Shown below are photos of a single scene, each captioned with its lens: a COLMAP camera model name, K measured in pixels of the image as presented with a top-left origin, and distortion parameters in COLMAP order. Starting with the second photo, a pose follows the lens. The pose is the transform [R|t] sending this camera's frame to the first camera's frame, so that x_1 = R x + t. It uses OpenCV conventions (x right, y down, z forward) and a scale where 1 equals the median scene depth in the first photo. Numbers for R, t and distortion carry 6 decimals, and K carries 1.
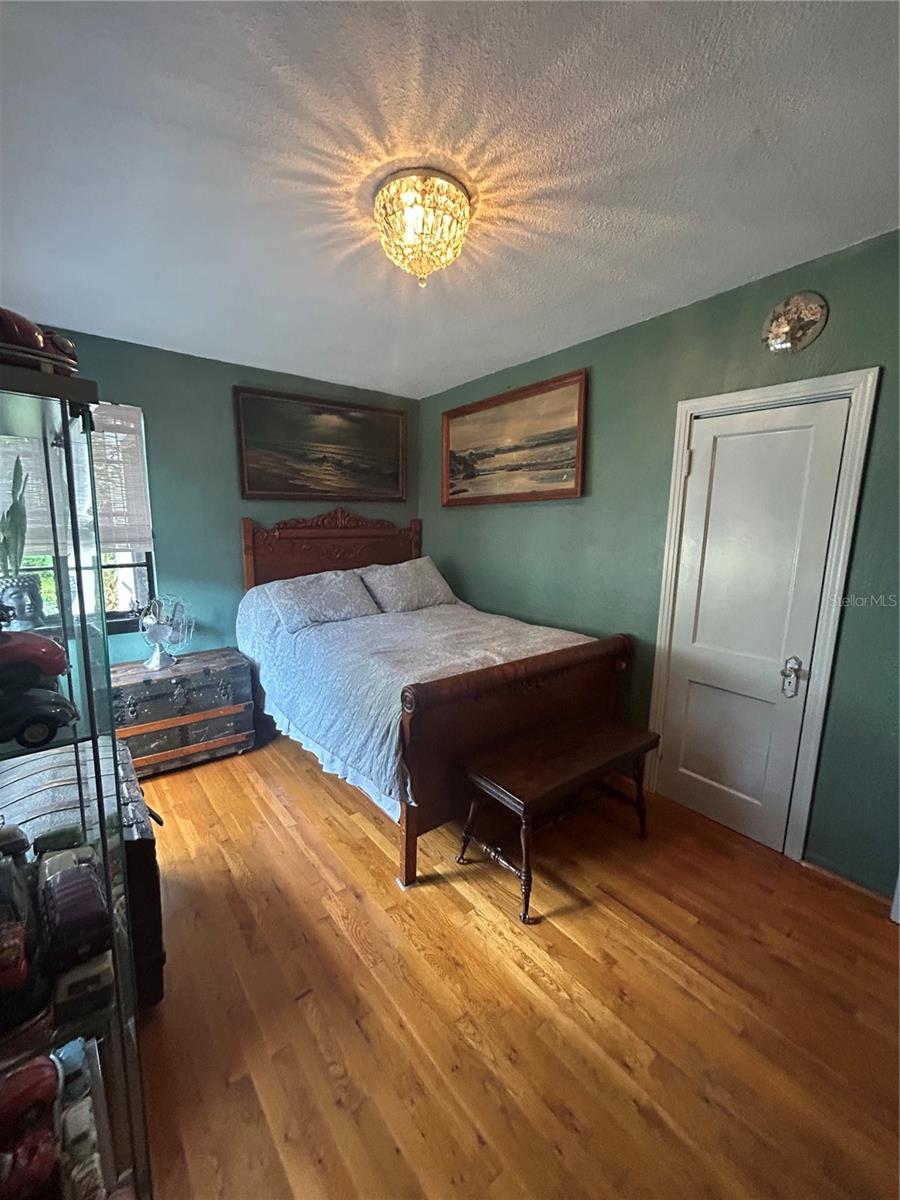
lens RADIAL K [[484.7, 0, 456.7], [0, 484.7, 598.2], [0, 0, 1]] dist [-0.001782, 0.000708]
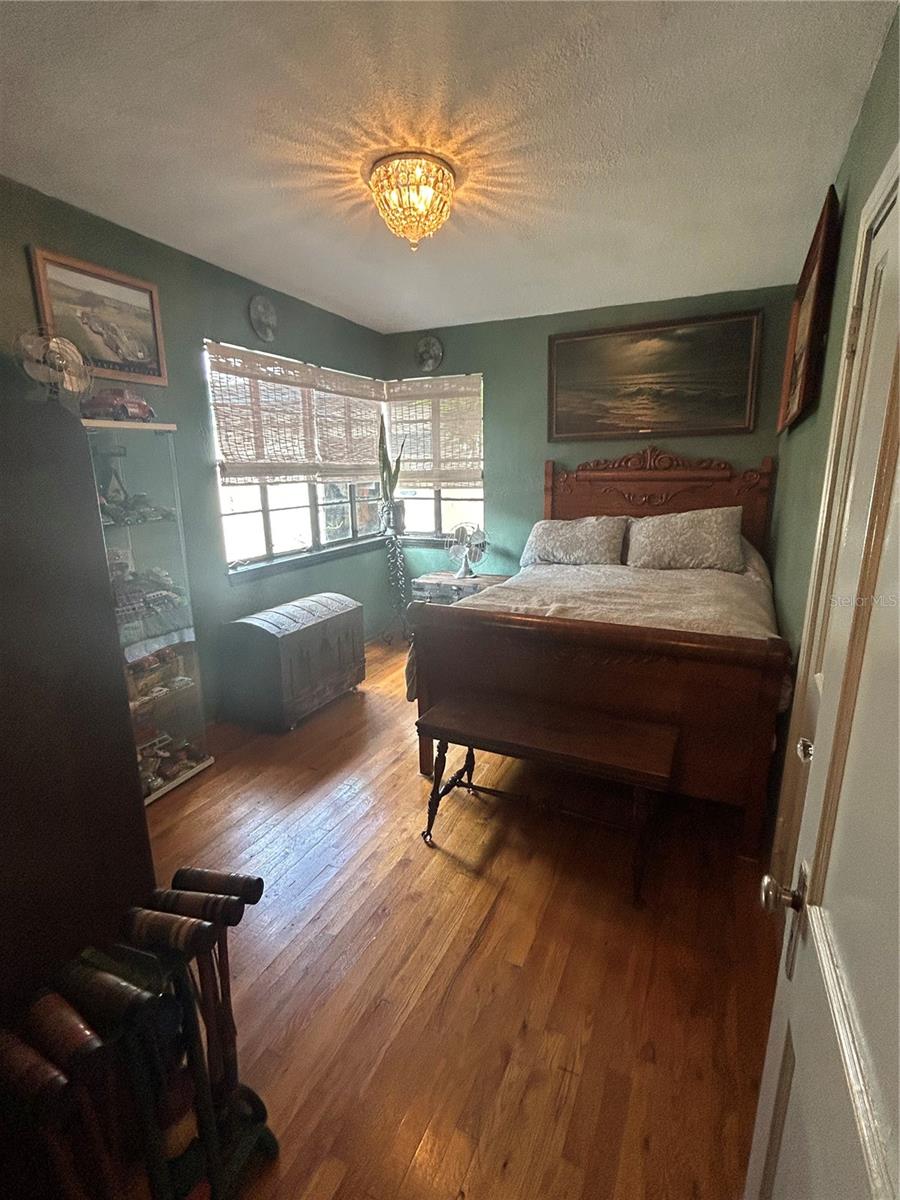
lens RADIAL K [[577.4, 0, 454.9], [0, 577.4, 600.7], [0, 0, 1]] dist [-0.001522, -0.000364]
pose [[0.421330, 0.190087, -0.886763, 0.664300], [-0.129908, 0.980354, 0.148425, -0.022859], [0.897555, 0.052661, 0.437747, 0.264596]]
